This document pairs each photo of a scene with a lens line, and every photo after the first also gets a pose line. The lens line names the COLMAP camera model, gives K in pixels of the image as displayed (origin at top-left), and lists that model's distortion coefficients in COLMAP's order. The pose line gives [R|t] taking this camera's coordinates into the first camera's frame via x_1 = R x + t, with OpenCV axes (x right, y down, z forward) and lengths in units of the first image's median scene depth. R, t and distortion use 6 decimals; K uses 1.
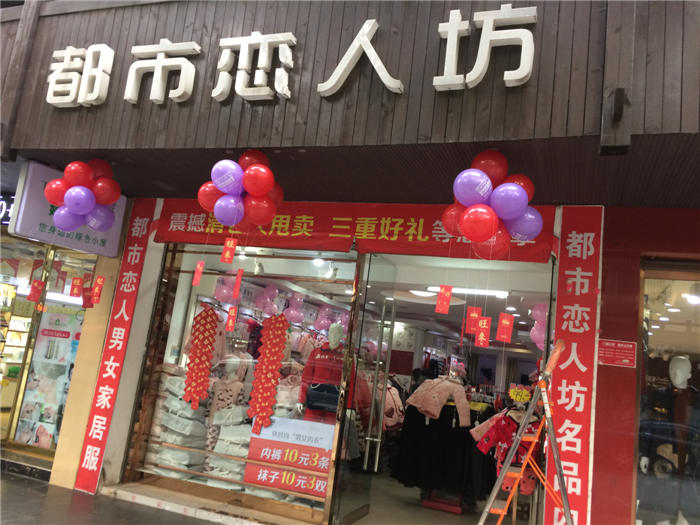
lens RADIAL K [[604.7, 0, 357.2], [0, 604.7, 268.9], [0, 0, 1]] dist [0.065133, -0.078850]
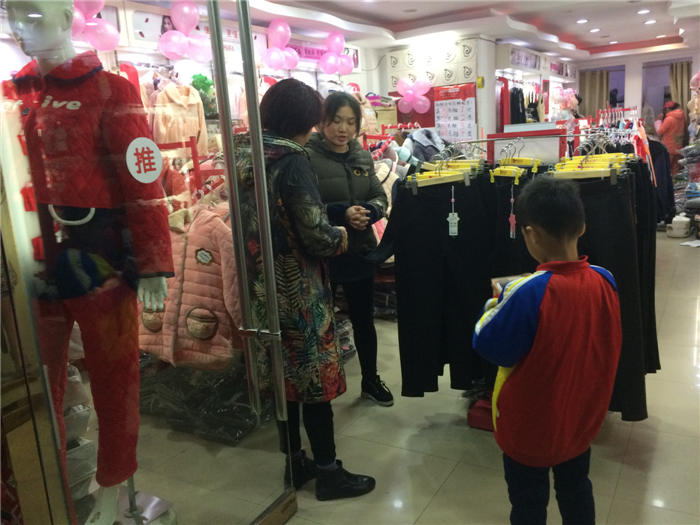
lens RADIAL K [[604.7, 0, 350.0], [0, 604.7, 273.2], [0, 0, 1]] dist [0.065133, -0.078850]
pose [[0.964032, -0.147147, -0.221336, 0.196294], [0.218371, 0.913225, 0.343998, 0.191122], [0.151511, -0.379959, 0.912511, 0.926179]]
